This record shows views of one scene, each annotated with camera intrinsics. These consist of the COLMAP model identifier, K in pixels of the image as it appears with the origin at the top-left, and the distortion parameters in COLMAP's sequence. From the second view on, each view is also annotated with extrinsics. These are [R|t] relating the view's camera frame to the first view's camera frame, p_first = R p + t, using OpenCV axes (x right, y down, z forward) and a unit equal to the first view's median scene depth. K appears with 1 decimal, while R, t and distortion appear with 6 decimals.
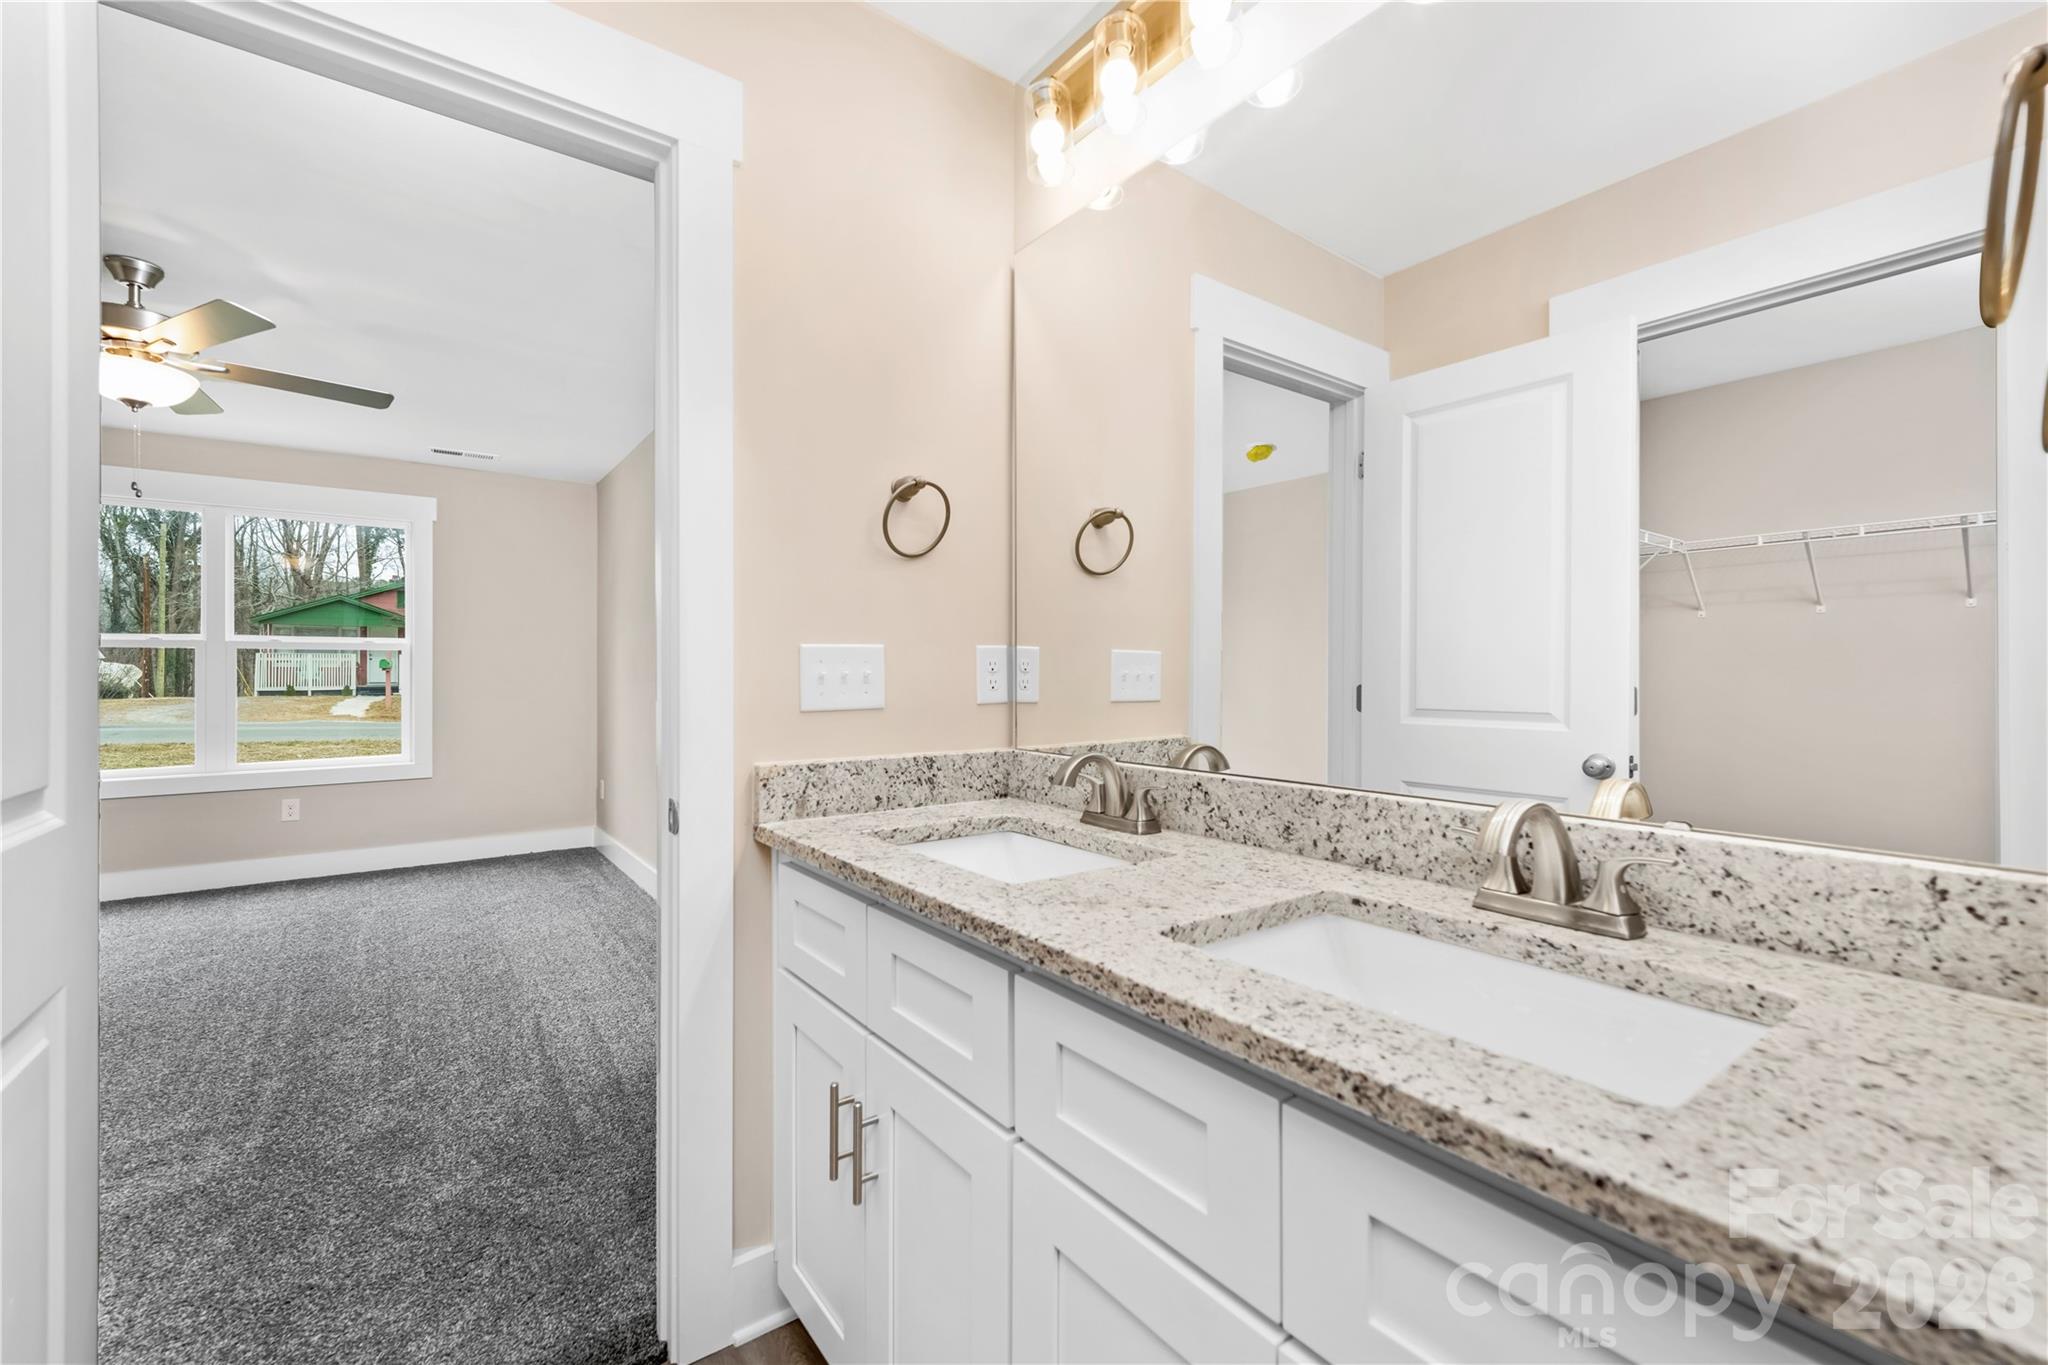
lens RADIAL K [[858.2, 0, 1005.4], [0, 858.2, 680.7], [0, 0, 1]] dist [-0.010760, -0.000413]
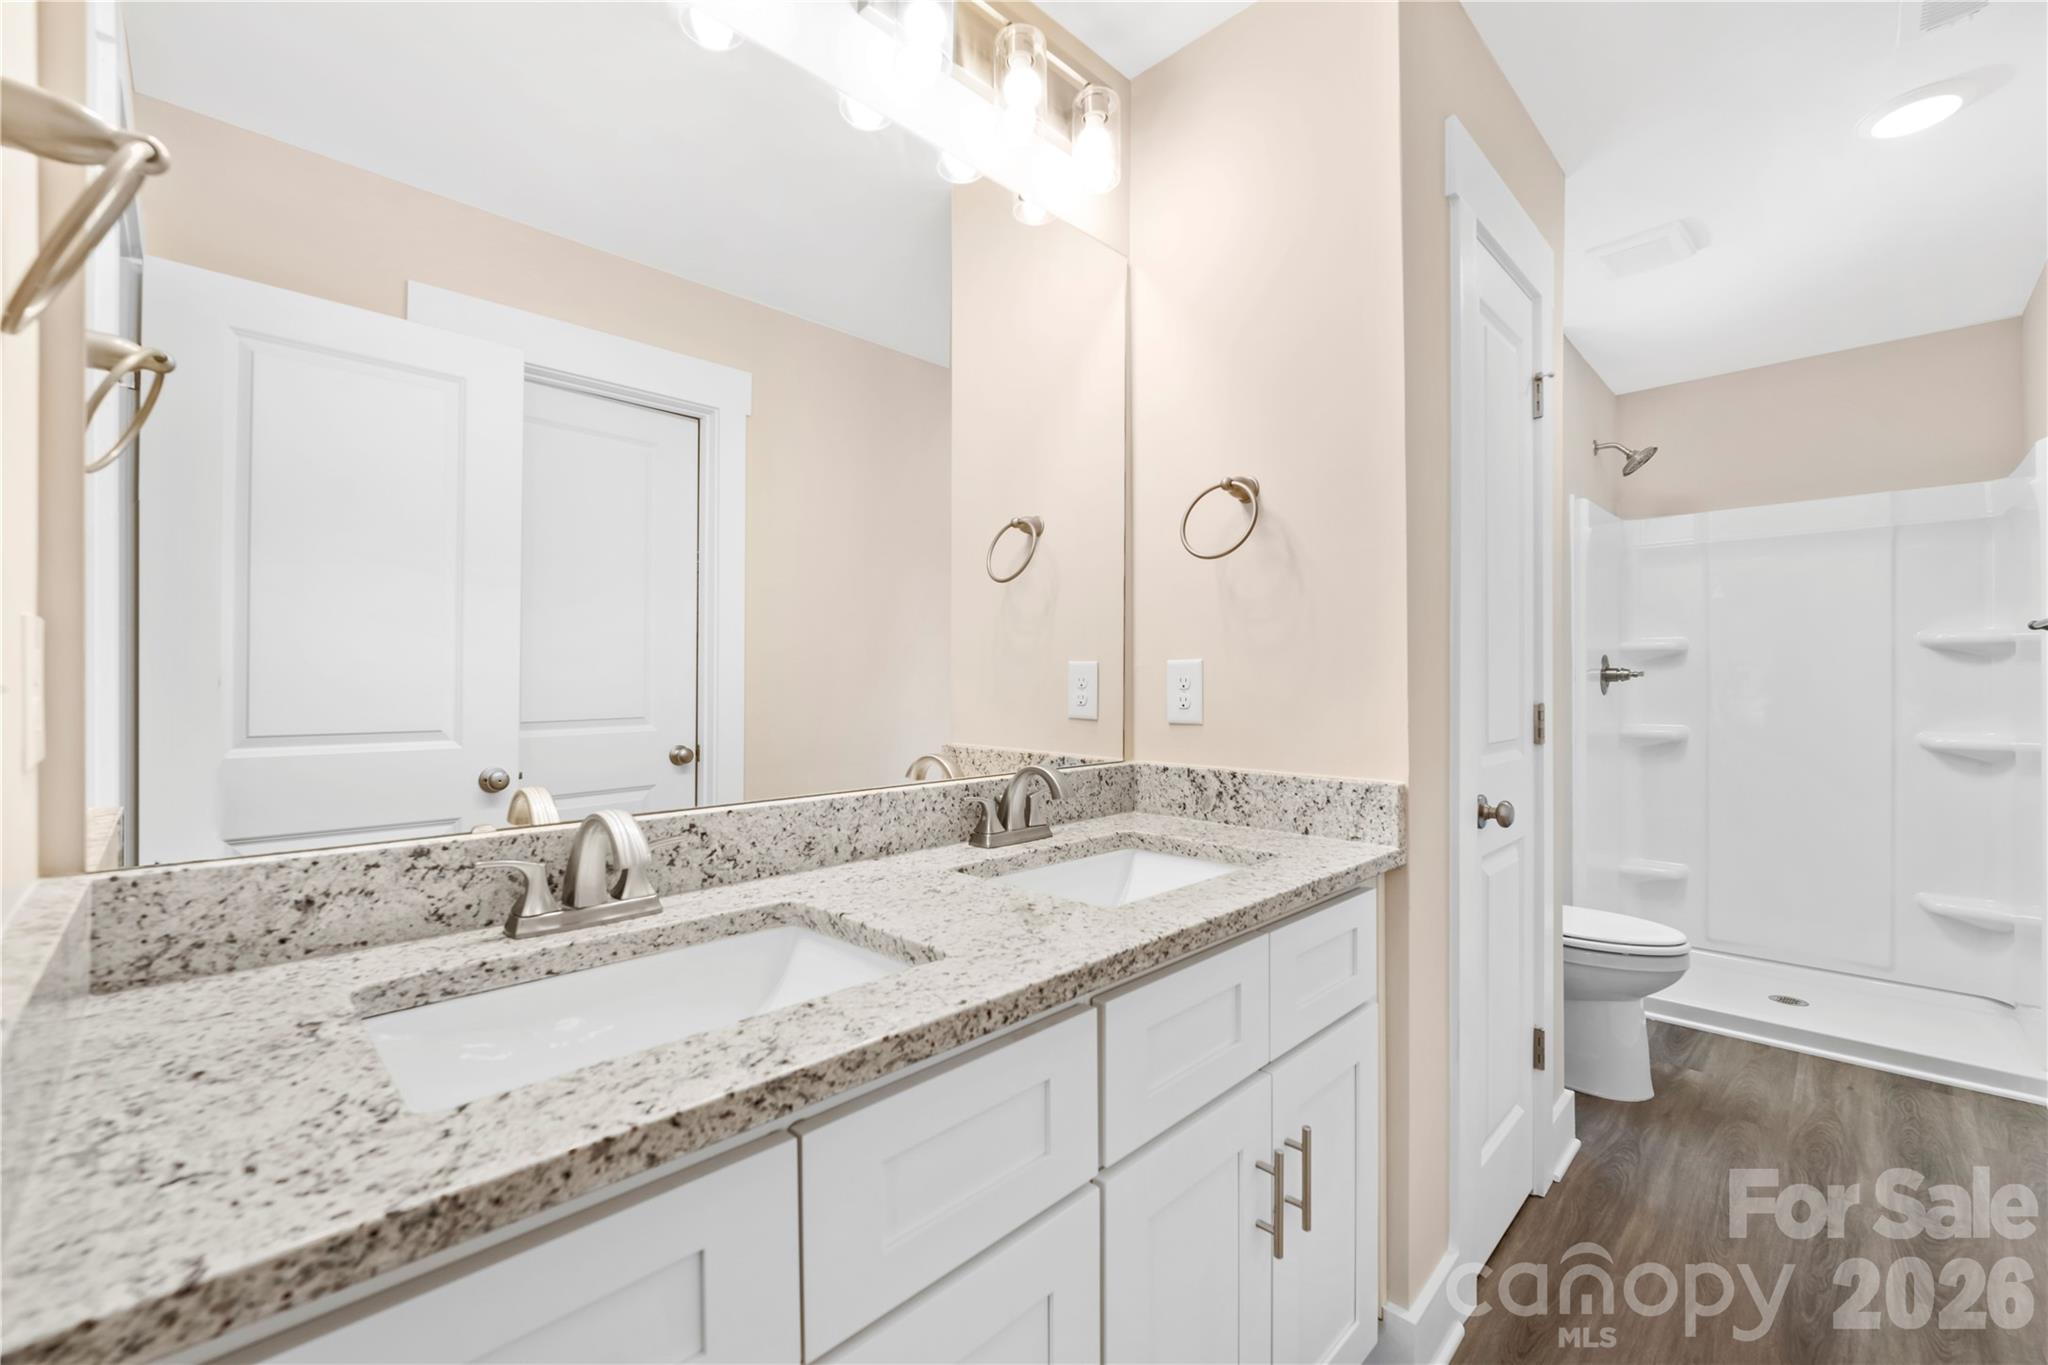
lens RADIAL K [[858.2, 0, 1005.4], [0, 858.2, 680.7], [0, 0, 1]] dist [-0.010760, -0.000413]
pose [[-0.162114, 0.004547, 0.986762, -0.750502], [0.012950, 0.999913, -0.002480, -0.009291], [-0.986687, 0.012377, -0.162159, 1.047261]]
